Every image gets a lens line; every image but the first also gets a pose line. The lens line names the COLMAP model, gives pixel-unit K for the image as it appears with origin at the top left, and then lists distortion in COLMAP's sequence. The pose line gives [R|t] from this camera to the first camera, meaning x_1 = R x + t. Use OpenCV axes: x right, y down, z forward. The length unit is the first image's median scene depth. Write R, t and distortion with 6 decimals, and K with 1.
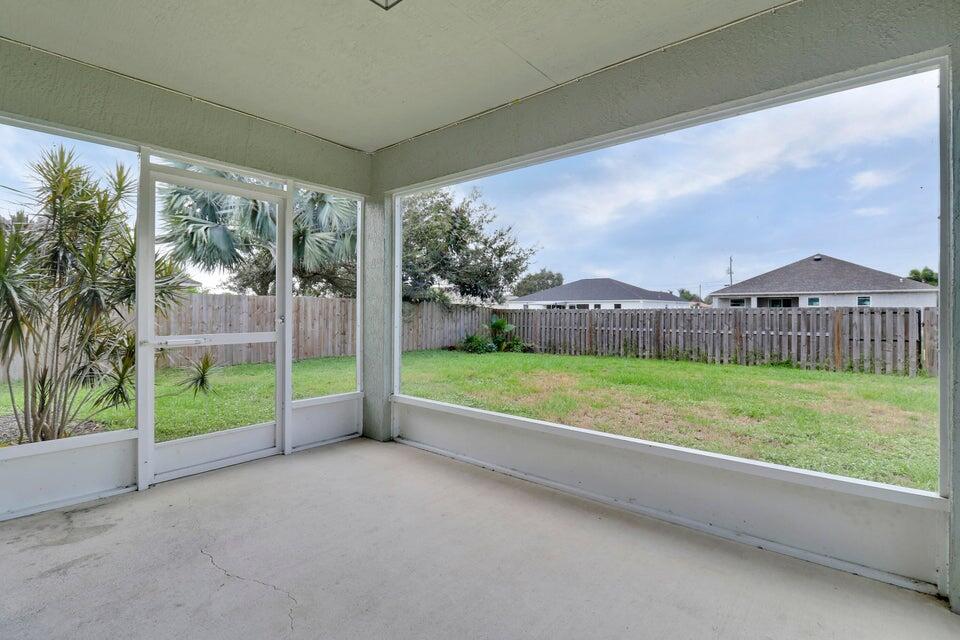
lens RADIAL K [[459.1, 0, 487.2], [0, 459.1, 306.4], [0, 0, 1]] dist [0.026867, -0.015273]
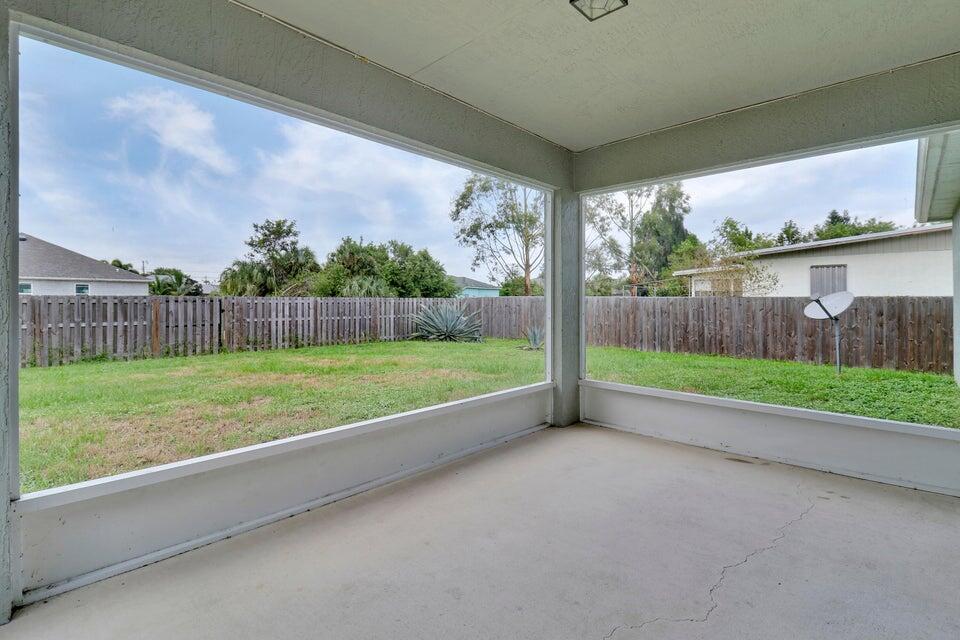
lens RADIAL K [[459.1, 0, 487.2], [0, 459.1, 306.4], [0, 0, 1]] dist [0.026867, -0.015273]
pose [[0.057834, -0.012758, 0.998245, -0.218330], [-0.012174, 0.999835, 0.013483, 0.002164], [-0.998252, -0.012932, 0.057670, 0.201027]]
